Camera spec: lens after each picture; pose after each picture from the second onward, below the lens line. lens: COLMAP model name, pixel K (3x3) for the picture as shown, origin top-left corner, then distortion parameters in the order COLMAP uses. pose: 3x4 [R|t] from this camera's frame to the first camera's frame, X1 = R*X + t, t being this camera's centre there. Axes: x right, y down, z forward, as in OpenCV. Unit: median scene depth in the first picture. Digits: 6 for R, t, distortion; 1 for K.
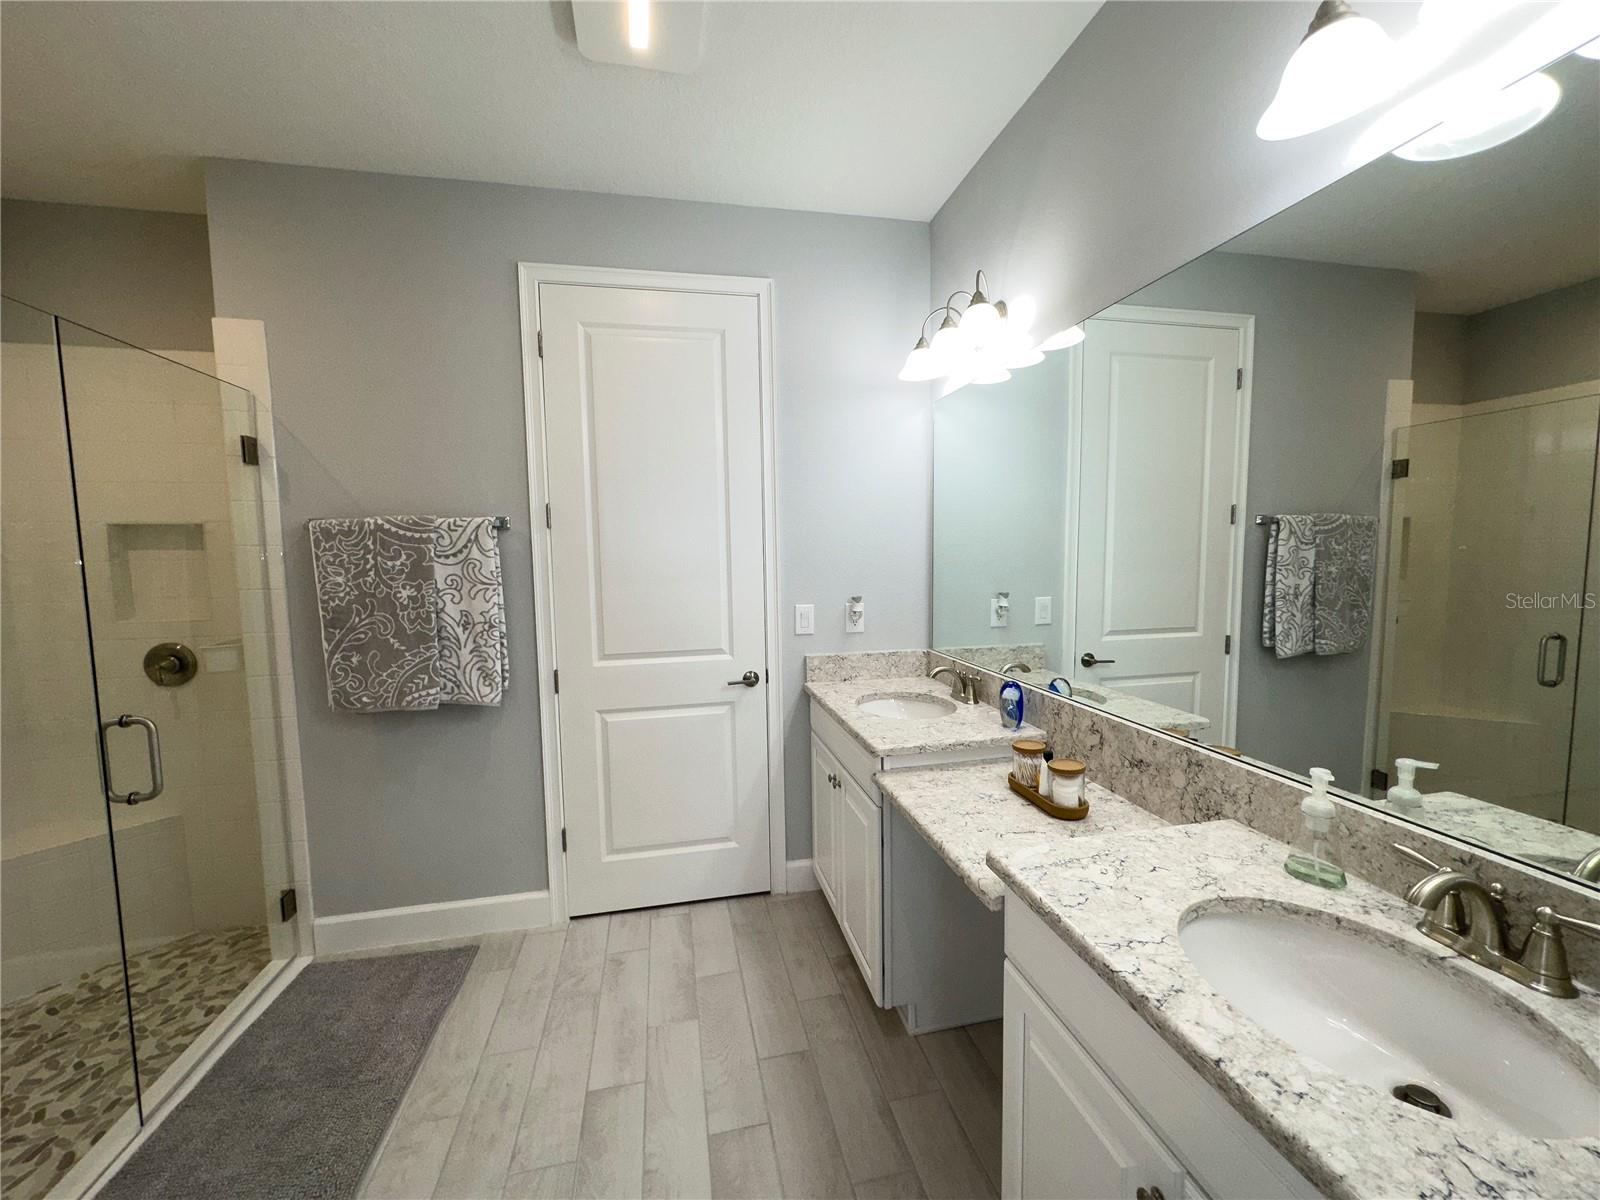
lens RADIAL K [[637.8, 0, 799.7], [0, 637.8, 598.9], [0, 0, 1]] dist [-0.001327, 0.000890]
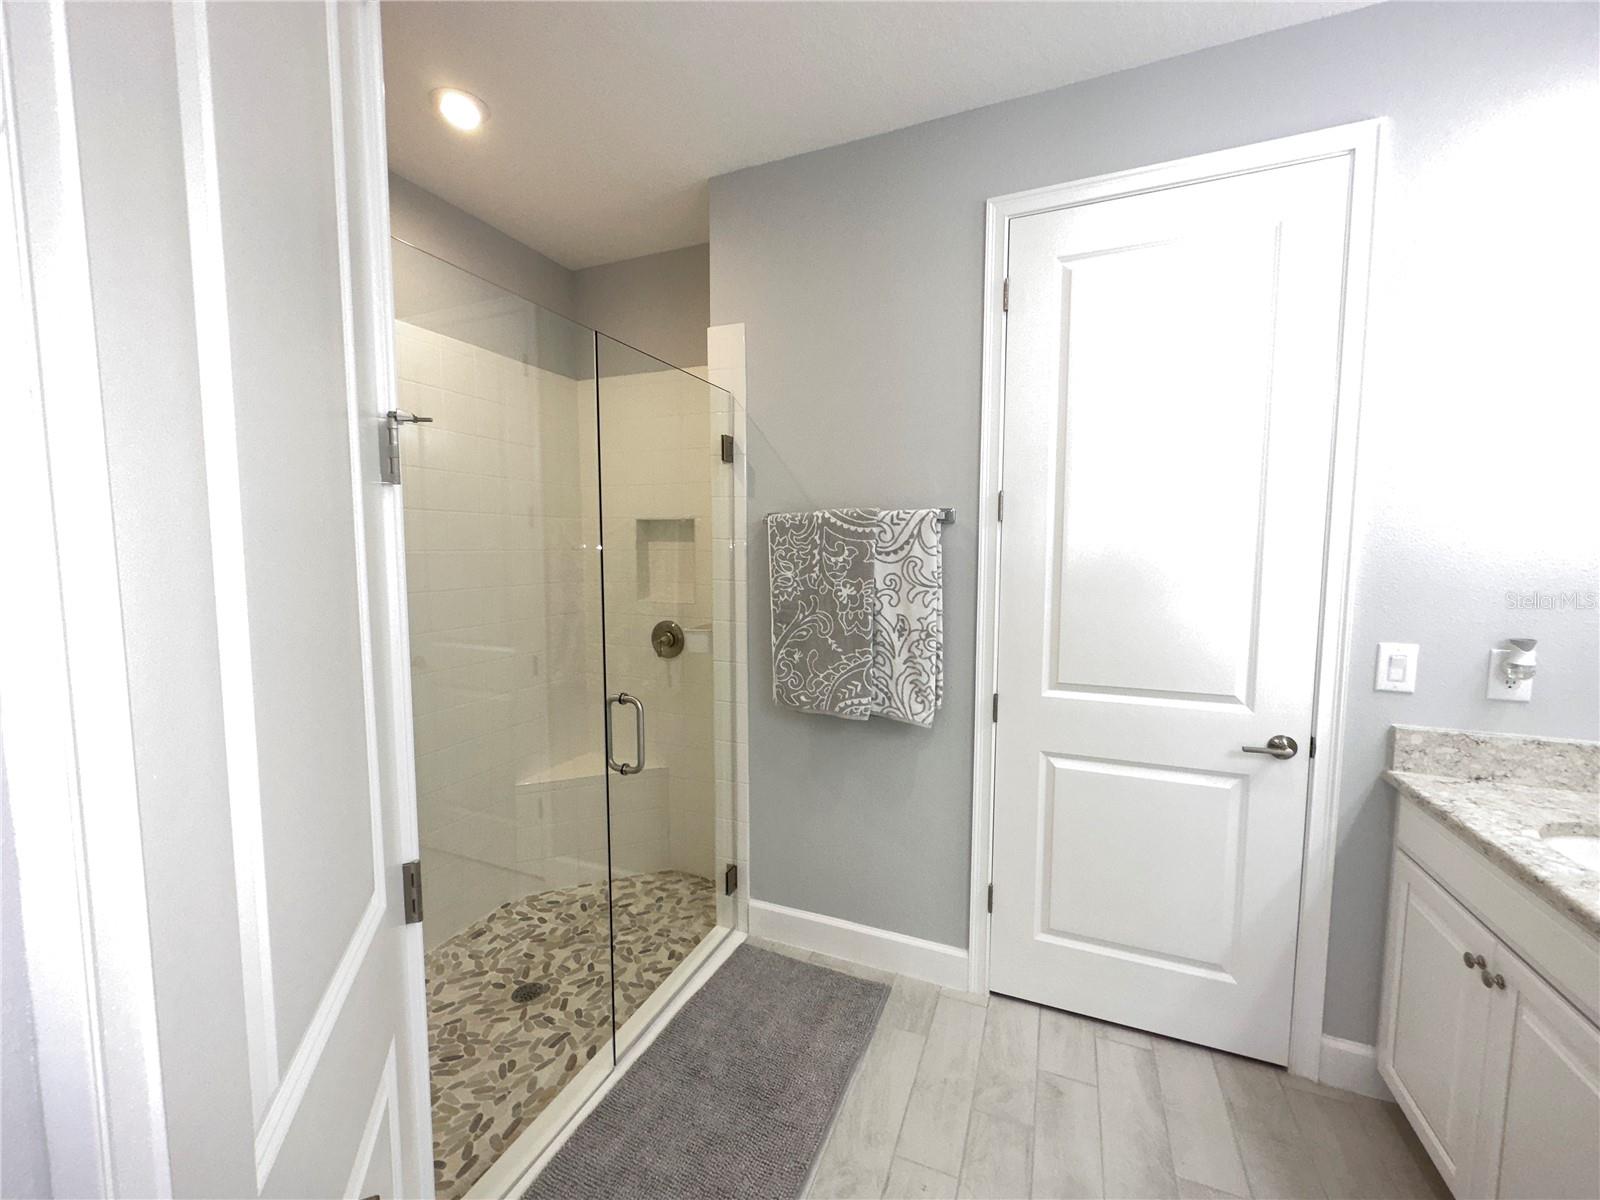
lens RADIAL K [[637.8, 0, 800.4], [0, 637.8, 598.4], [0, 0, 1]] dist [-0.001327, 0.000890]
pose [[0.821558, 0.063524, -0.566575, -0.138069], [-0.059546, 0.997899, 0.025540, -0.018306], [0.567007, 0.012755, 0.823615, 0.187266]]
